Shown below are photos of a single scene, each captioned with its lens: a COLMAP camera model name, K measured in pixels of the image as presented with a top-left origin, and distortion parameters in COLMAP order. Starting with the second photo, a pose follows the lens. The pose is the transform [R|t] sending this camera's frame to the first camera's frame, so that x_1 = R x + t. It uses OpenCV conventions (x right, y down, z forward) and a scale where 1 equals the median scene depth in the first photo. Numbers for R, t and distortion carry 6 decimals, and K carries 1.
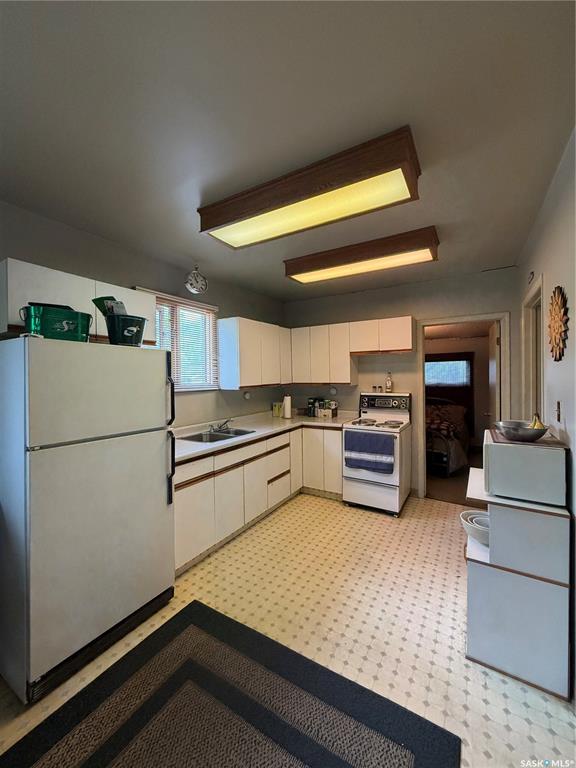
lens RADIAL K [[305.6, 0, 287.4], [0, 305.6, 383.6], [0, 0, 1]] dist [0.000577, -0.000360]
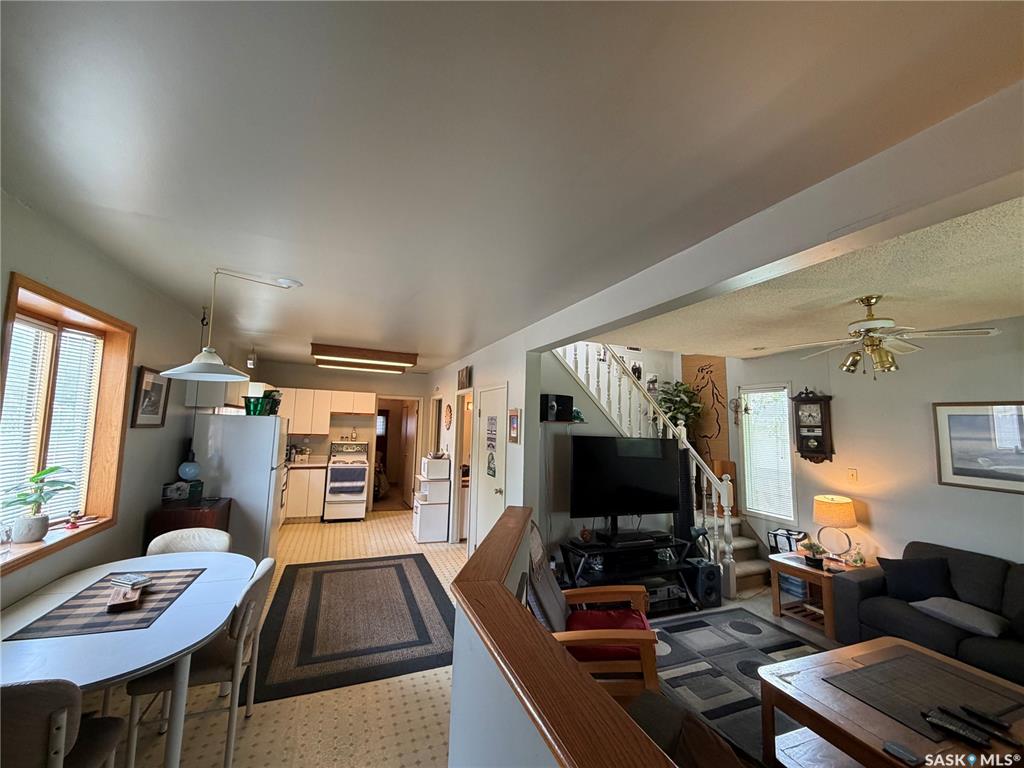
lens RADIAL K [[407.4, 0, 509.5], [0, 407.4, 384.4], [0, 0, 1]] dist [0.000577, -0.000360]
pose [[0.592464, 0.107124, 0.798443, -1.297416], [-0.020673, 0.992815, -0.117863, -0.042651], [-0.805331, 0.053323, 0.590422, -1.213100]]
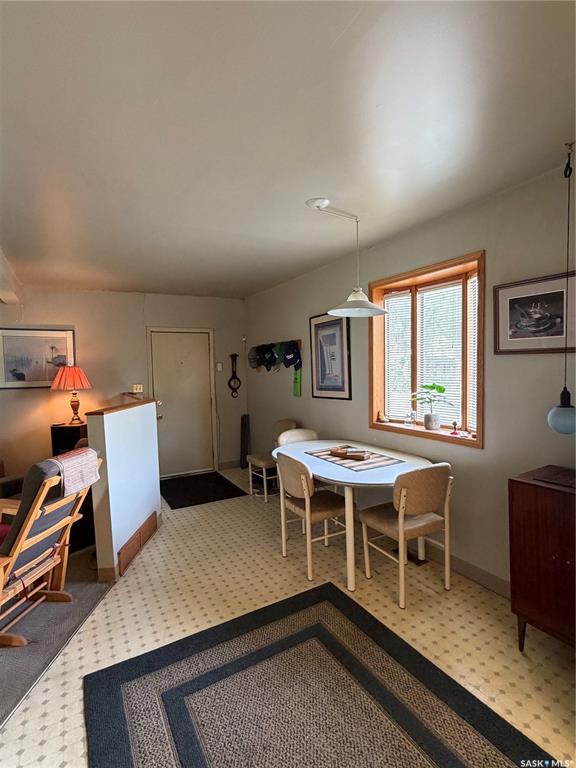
lens RADIAL K [[391.3, 0, 285.6], [0, 391.3, 386.9], [0, 0, 1]] dist [0.014761, 0.000152]
pose [[-0.492310, 0.070196, -0.867585, 0.248808], [0.015499, 0.997292, 0.071896, -0.030652], [0.870282, 0.021948, -0.492065, 0.438701]]
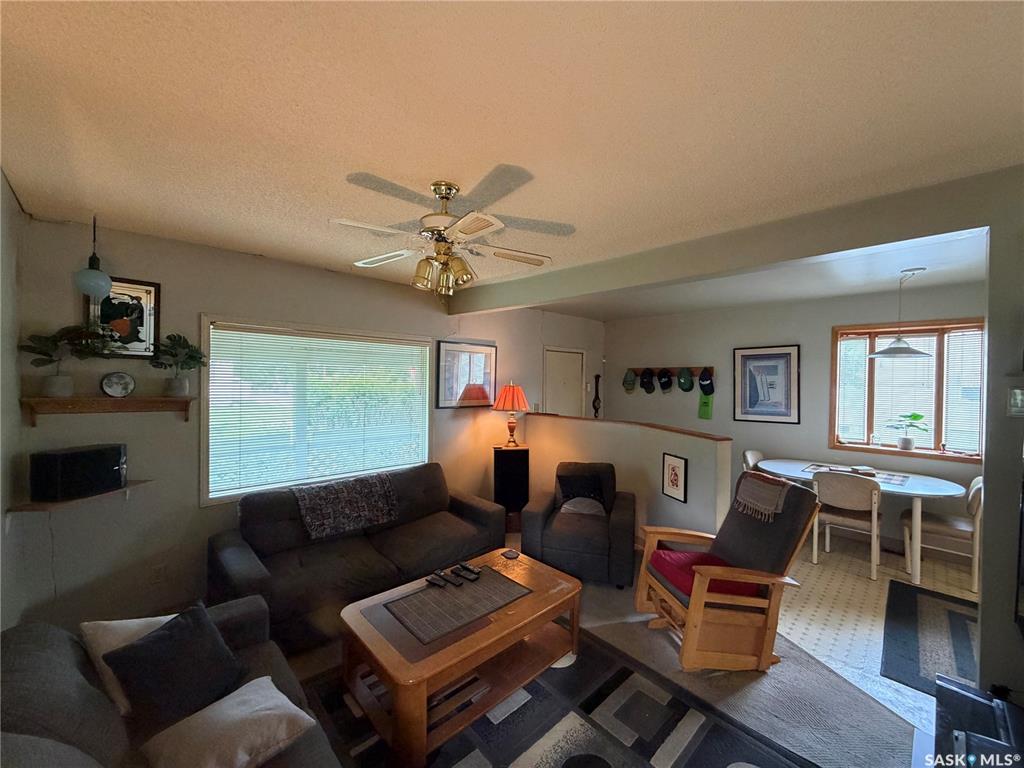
lens RADIAL K [[407.4, 0, 511.8], [0, 407.4, 381.1], [0, 0, 1]] dist [0.000577, -0.000360]
pose [[-0.241156, 0.016029, -0.970354, 0.941783], [-0.024590, 0.999442, 0.022620, -0.071926], [0.970175, 0.029316, -0.240627, -1.021062]]
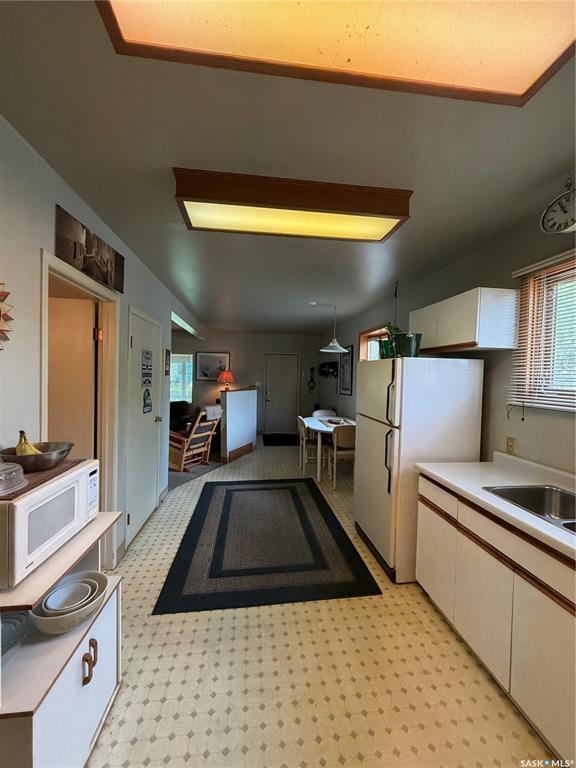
lens RADIAL K [[305.6, 0, 284.5], [0, 305.6, 380.3], [0, 0, 1]] dist [0.000577, -0.000360]
pose [[-0.788167, 0.008299, -0.615406, 0.526994], [-0.021858, 0.998901, 0.041464, -0.055295], [0.615074, 0.046132, -0.787119, 1.386032]]
